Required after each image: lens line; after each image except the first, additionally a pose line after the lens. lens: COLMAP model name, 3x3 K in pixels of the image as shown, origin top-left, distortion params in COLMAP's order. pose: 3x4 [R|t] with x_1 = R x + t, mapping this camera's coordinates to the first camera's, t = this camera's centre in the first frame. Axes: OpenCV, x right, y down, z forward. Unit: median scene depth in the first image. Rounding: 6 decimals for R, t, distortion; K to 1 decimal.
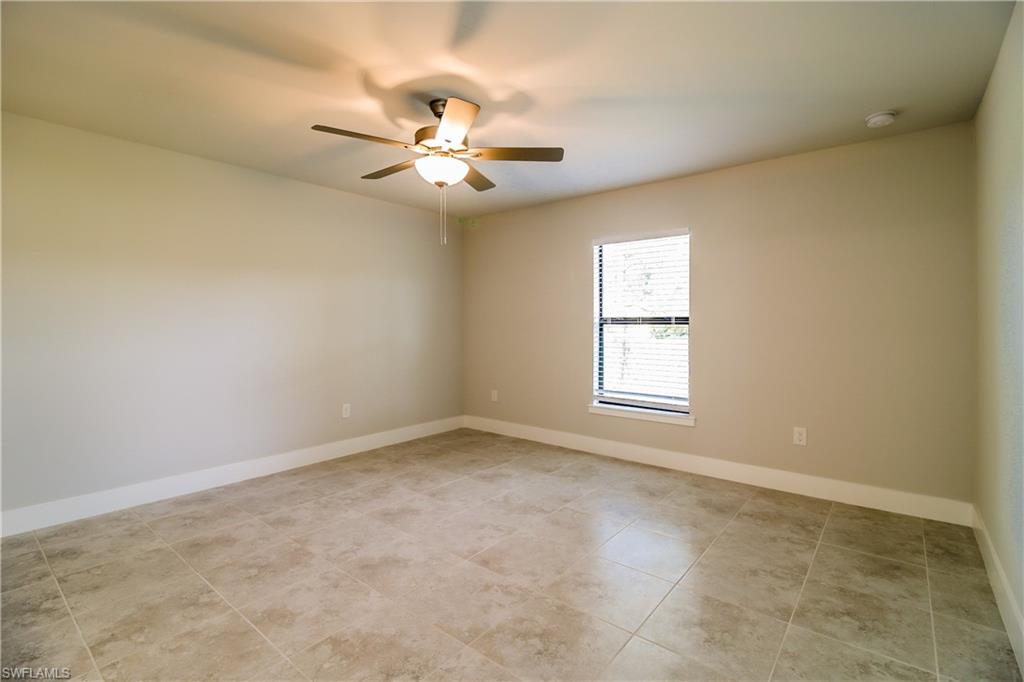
lens RADIAL K [[491.0, 0, 517.8], [0, 491.0, 332.6], [0, 0, 1]] dist [-0.015388, -0.000997]
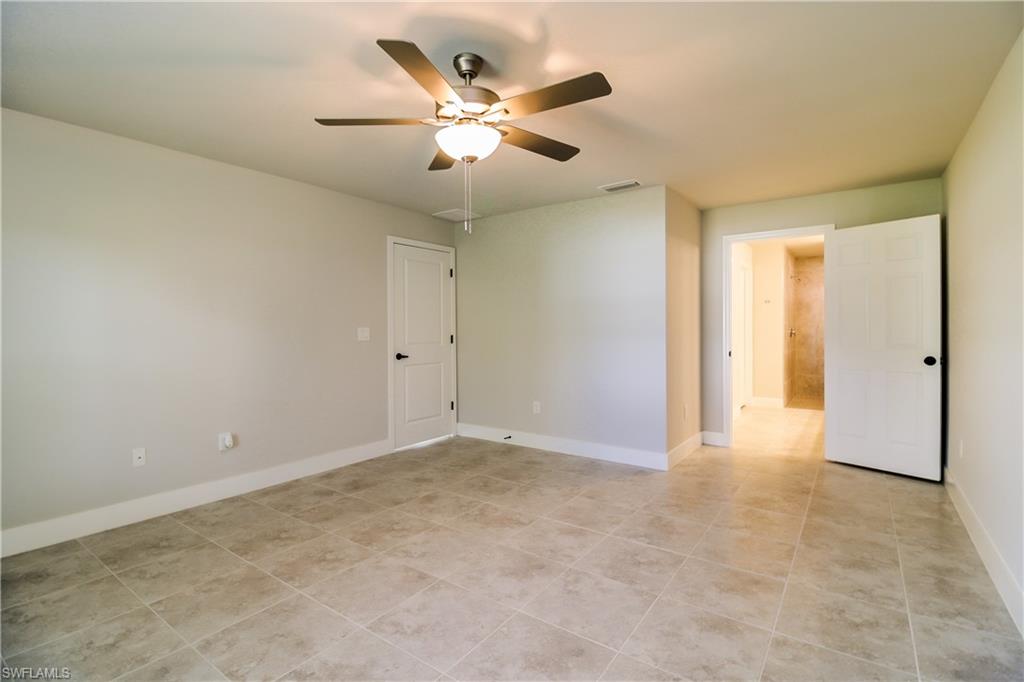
lens RADIAL K [[491.0, 0, 515.6], [0, 491.0, 334.8], [0, 0, 1]] dist [-0.015388, -0.000997]
pose [[-0.998566, 0.005186, -0.053278, -0.196940], [0.003167, 0.999276, 0.037922, -0.042196], [0.053436, 0.037699, -0.997859, 1.900492]]
